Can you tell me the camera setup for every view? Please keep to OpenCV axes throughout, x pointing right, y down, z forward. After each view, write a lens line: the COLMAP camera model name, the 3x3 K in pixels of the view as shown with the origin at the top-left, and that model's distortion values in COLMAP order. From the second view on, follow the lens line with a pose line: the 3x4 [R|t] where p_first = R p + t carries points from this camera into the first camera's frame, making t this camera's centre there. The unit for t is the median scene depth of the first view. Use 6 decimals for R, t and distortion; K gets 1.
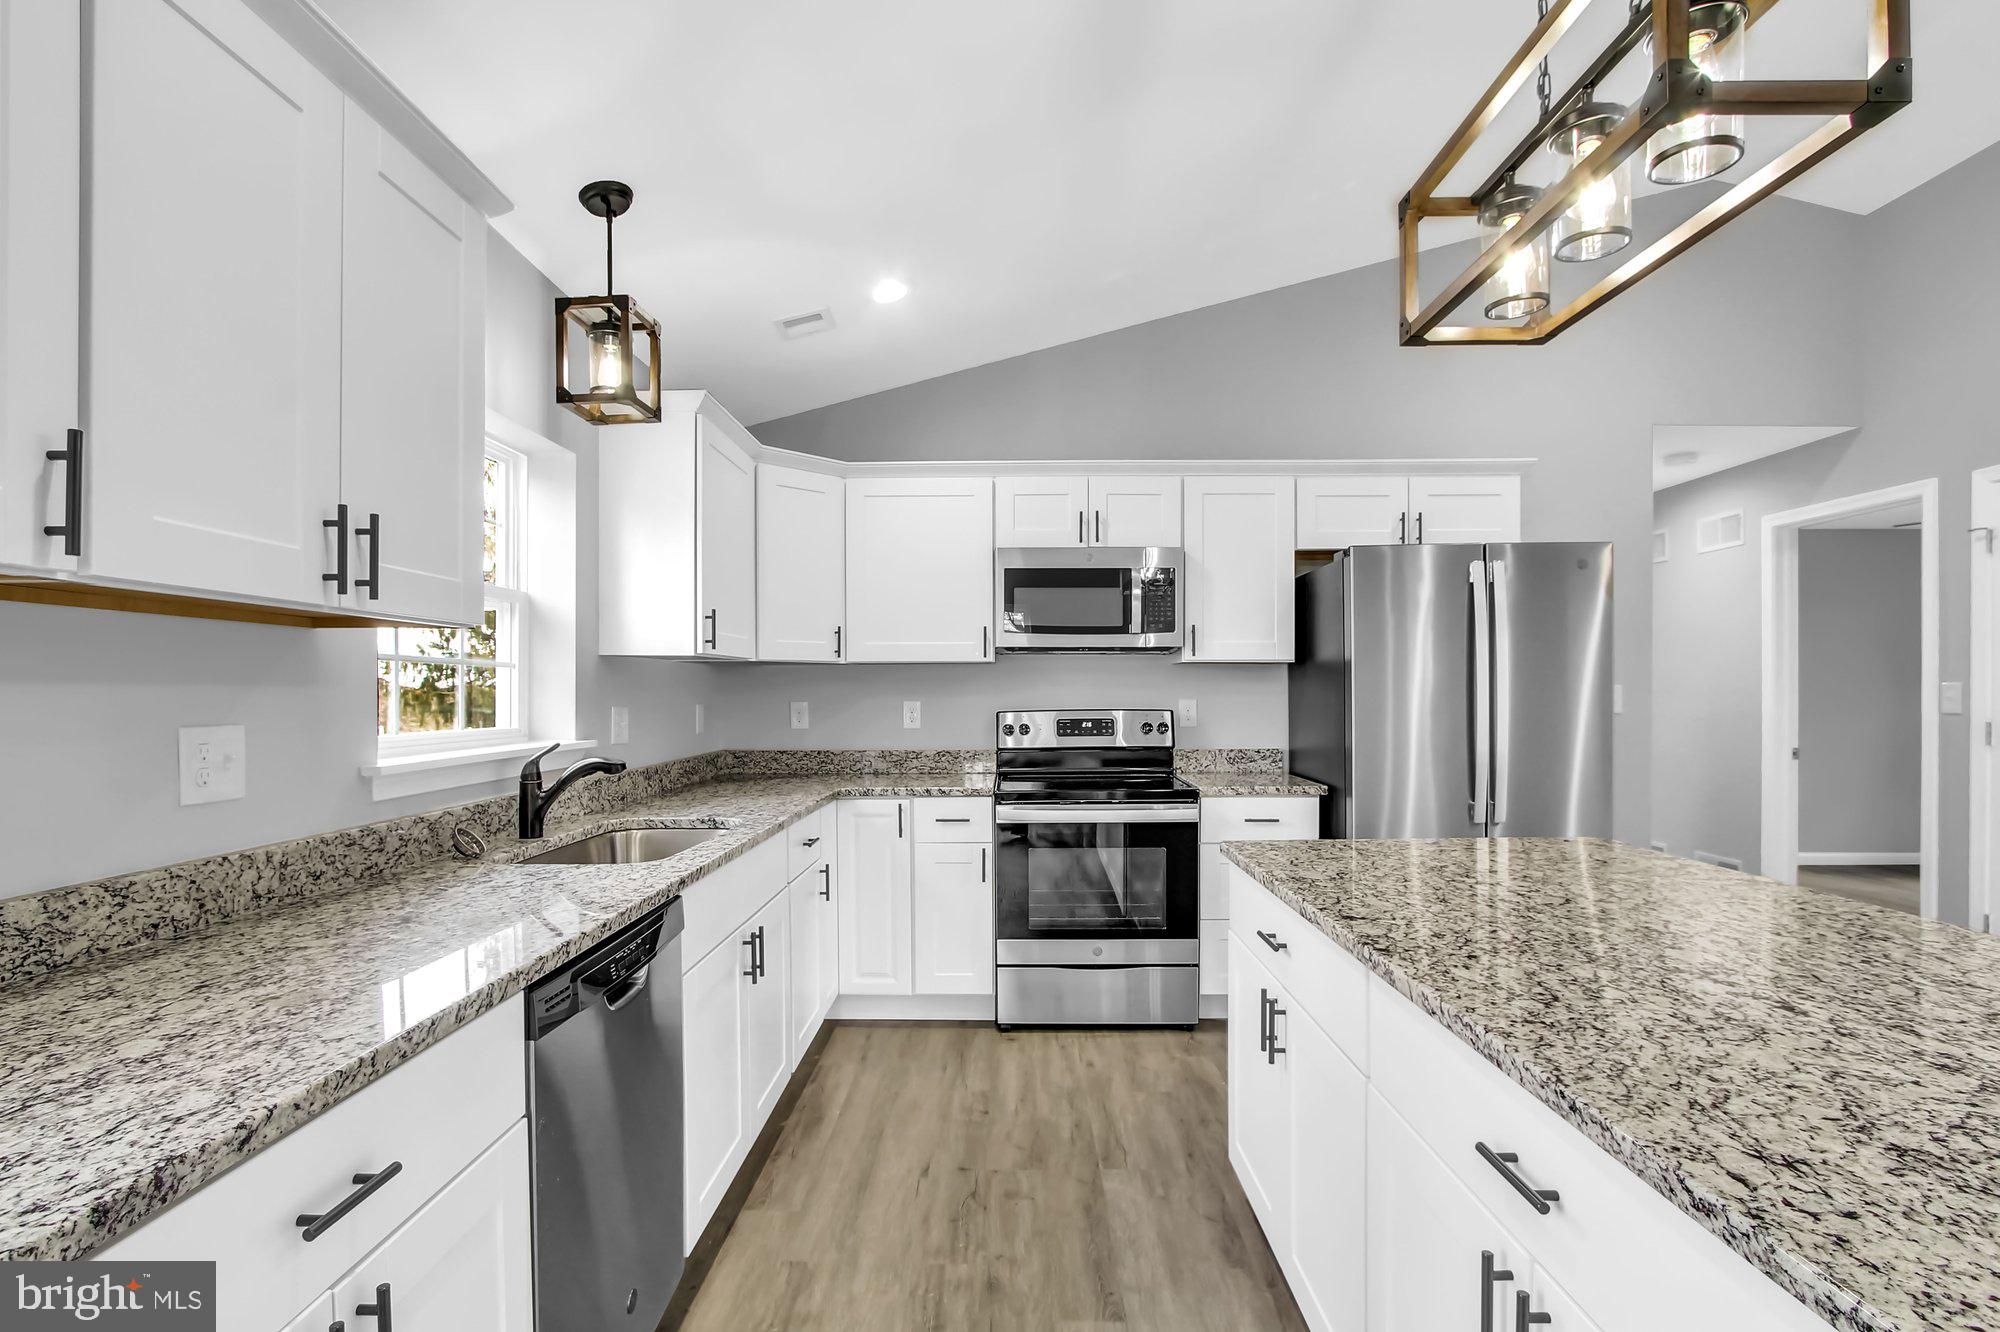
lens RADIAL K [[958.9, 0, 998.2], [0, 958.9, 689.9], [0, 0, 1]] dist [-0.000111, 0.000280]
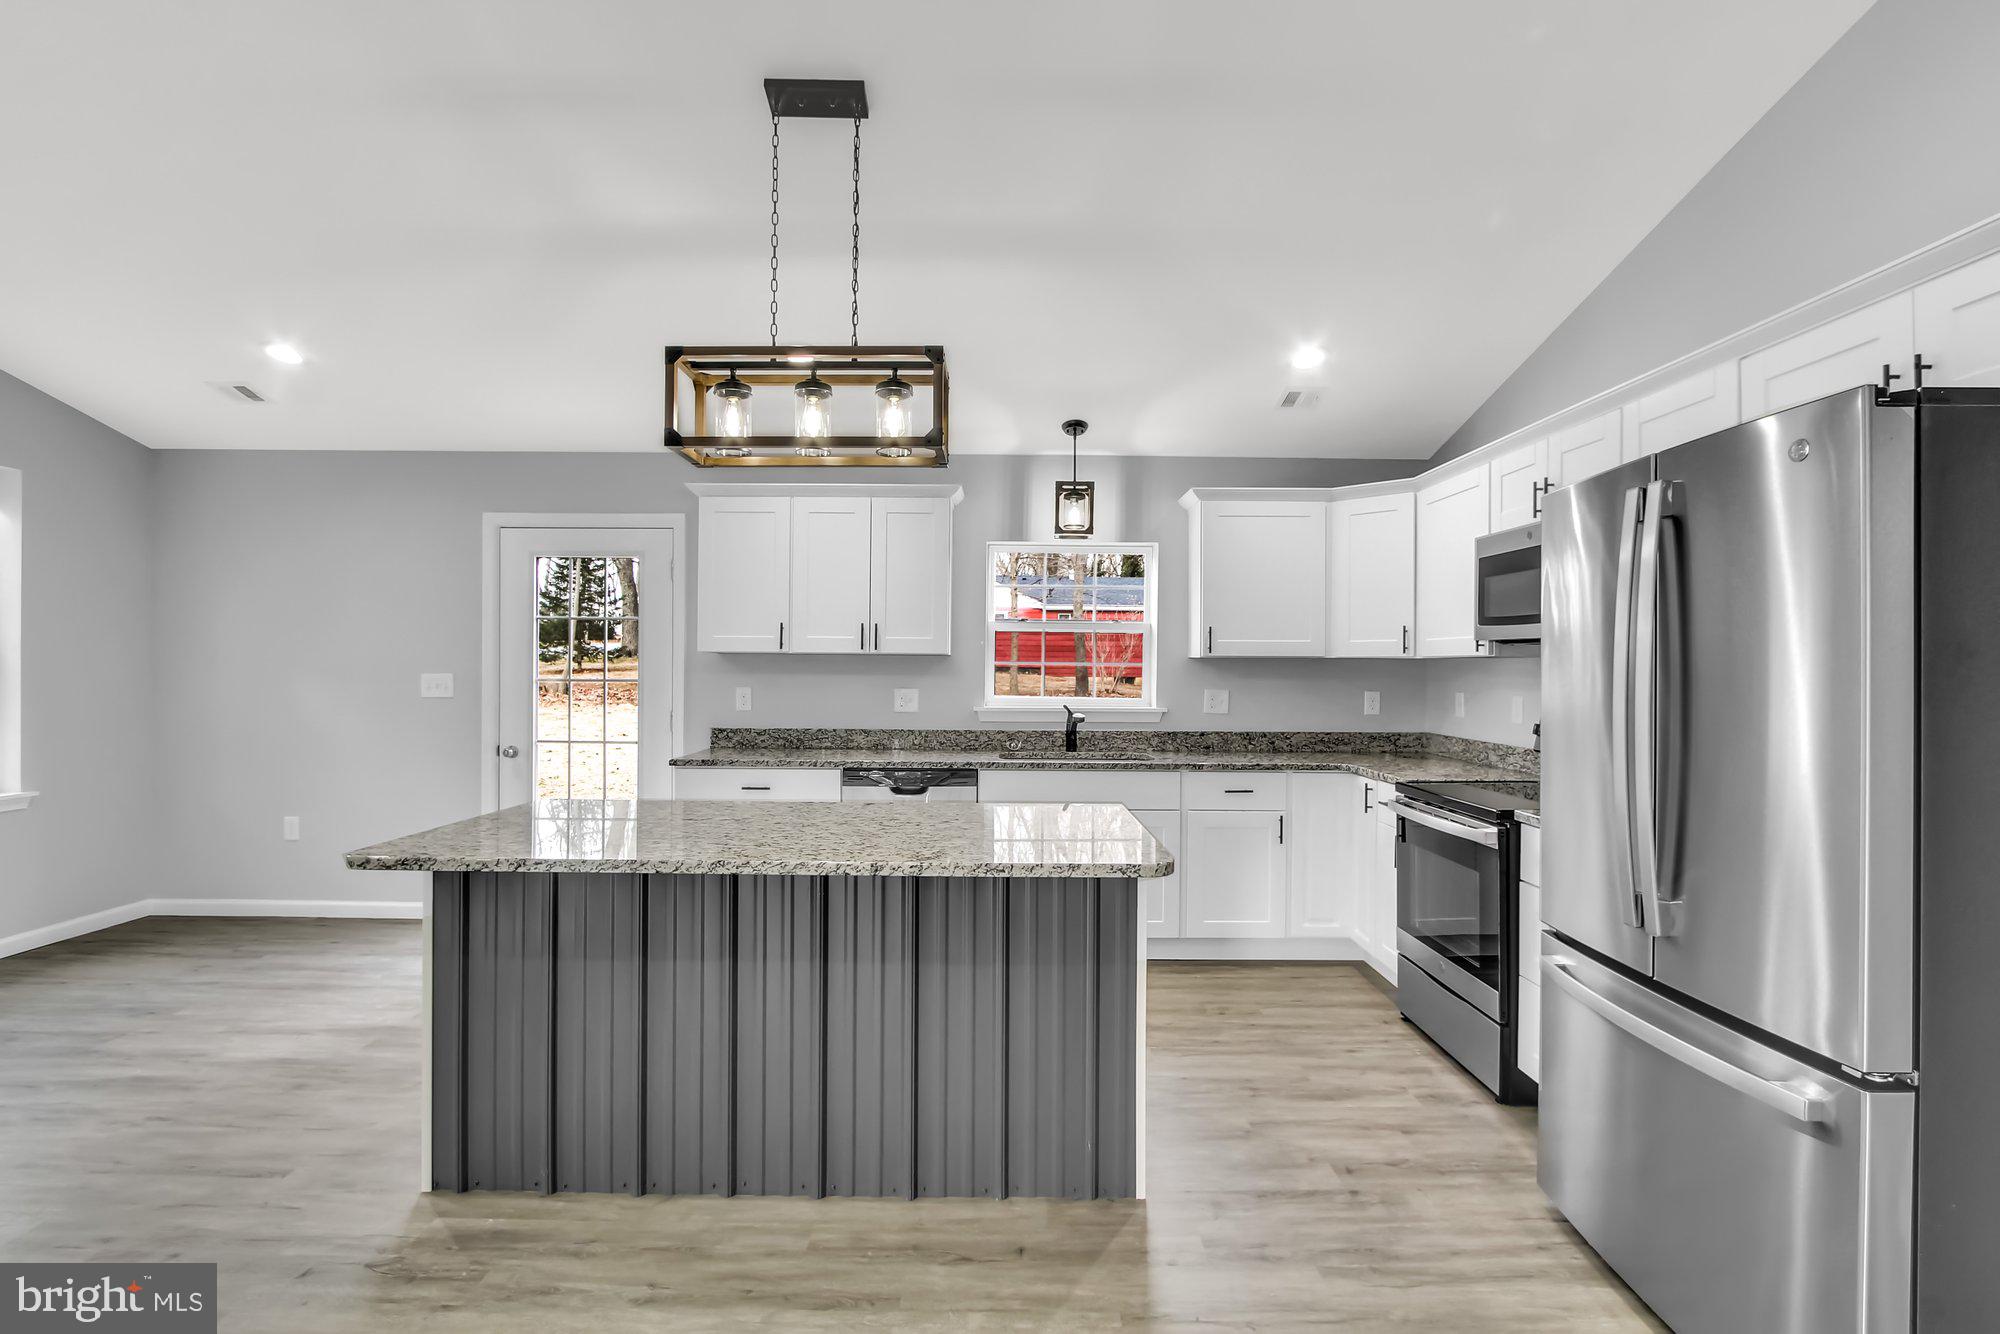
lens RADIAL K [[934.7, 0, 1000.0], [0, 934.7, 667.0], [0, 0, 1]] dist [-0.016118, 0.000311]
pose [[0.009035, 0.004845, -0.999947, 0.939504], [-0.006144, 0.999970, 0.004790, -0.020309], [0.999940, 0.006101, 0.009065, 0.526617]]
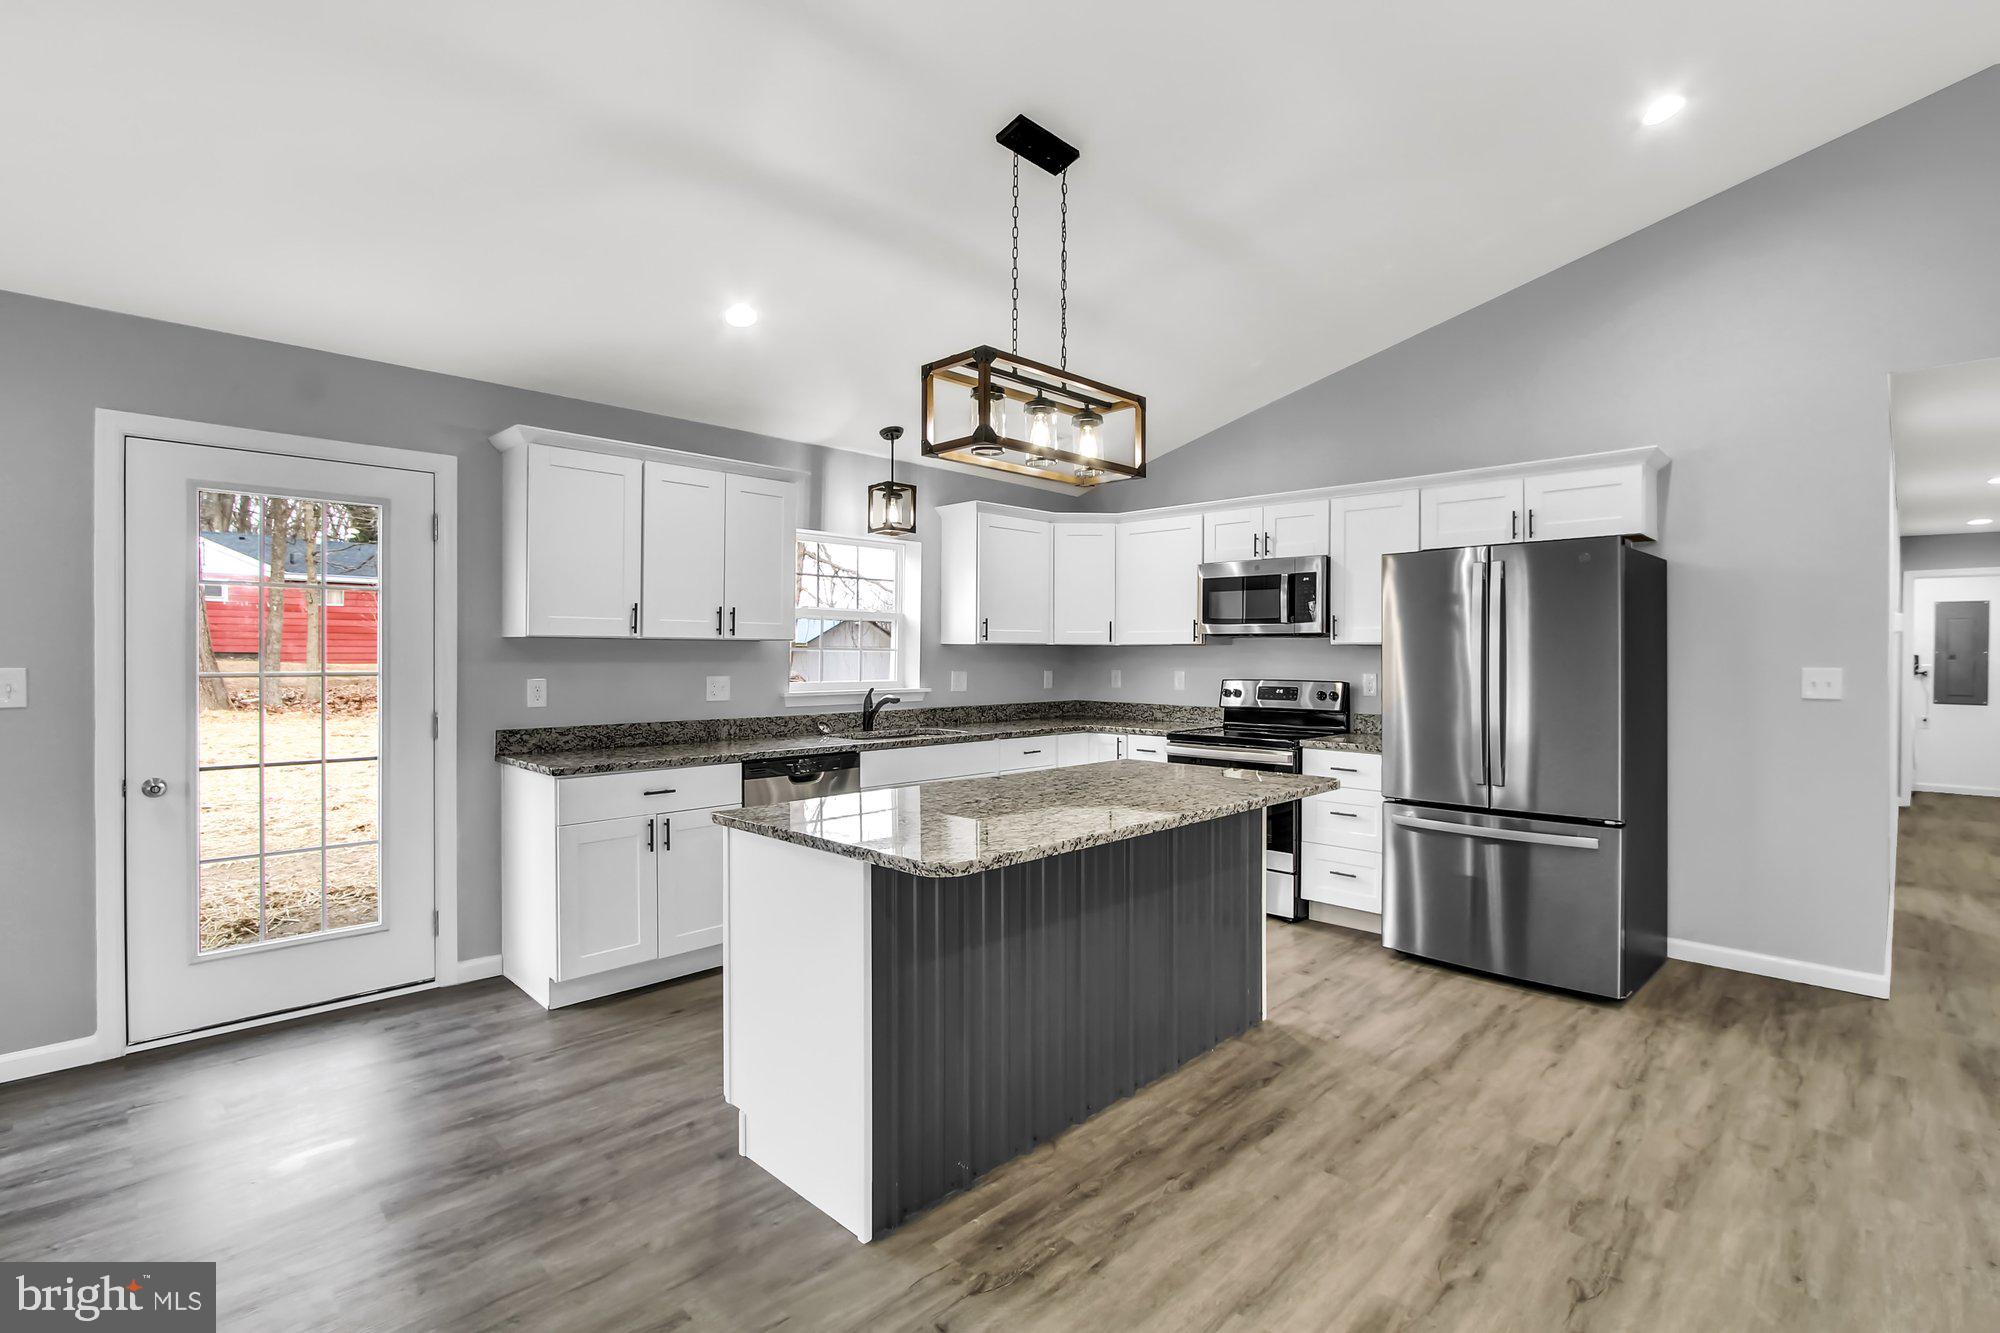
lens RADIAL K [[932.4, 0, 1001.6], [0, 932.4, 658.9], [0, 0, 1]] dist [-0.016864, 0.001318]
pose [[0.720167, 0.010844, -0.693716, 0.758135], [-0.005862, 0.999937, 0.009546, -0.019812], [0.693776, -0.002808, 0.720186, -0.199134]]
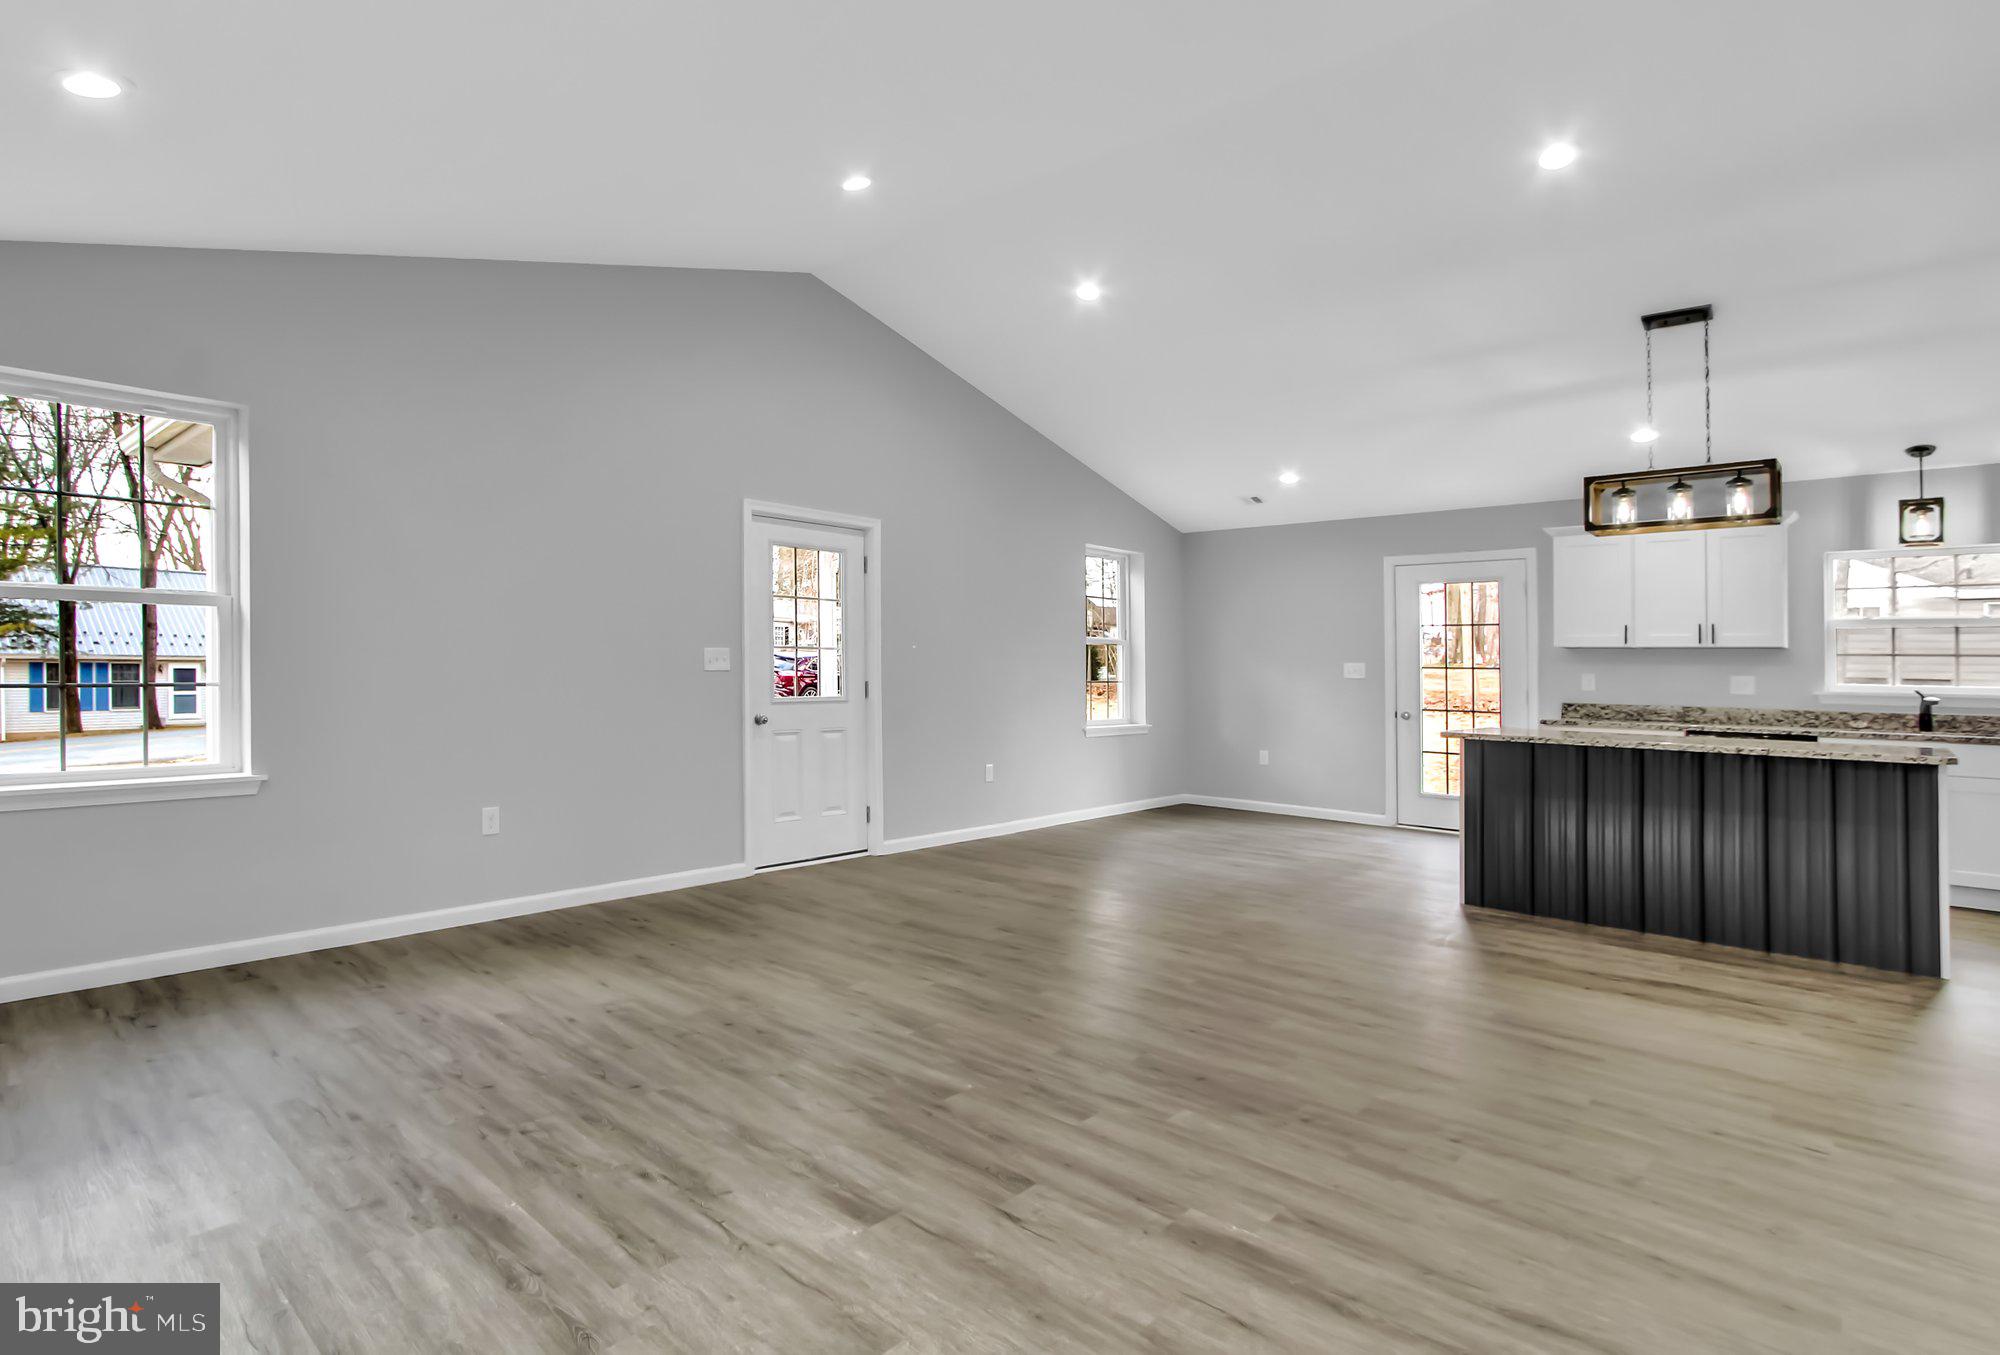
lens RADIAL K [[1018.5, 0, 969.8], [0, 1018.5, 630.3], [0, 0, 1]] dist [0.047567, -0.026930]
pose [[-0.655138, -0.034183, -0.754736, 1.835725], [-0.011504, 0.999311, -0.035274, 0.016235], [0.755422, -0.014427, -0.655080, 0.572728]]
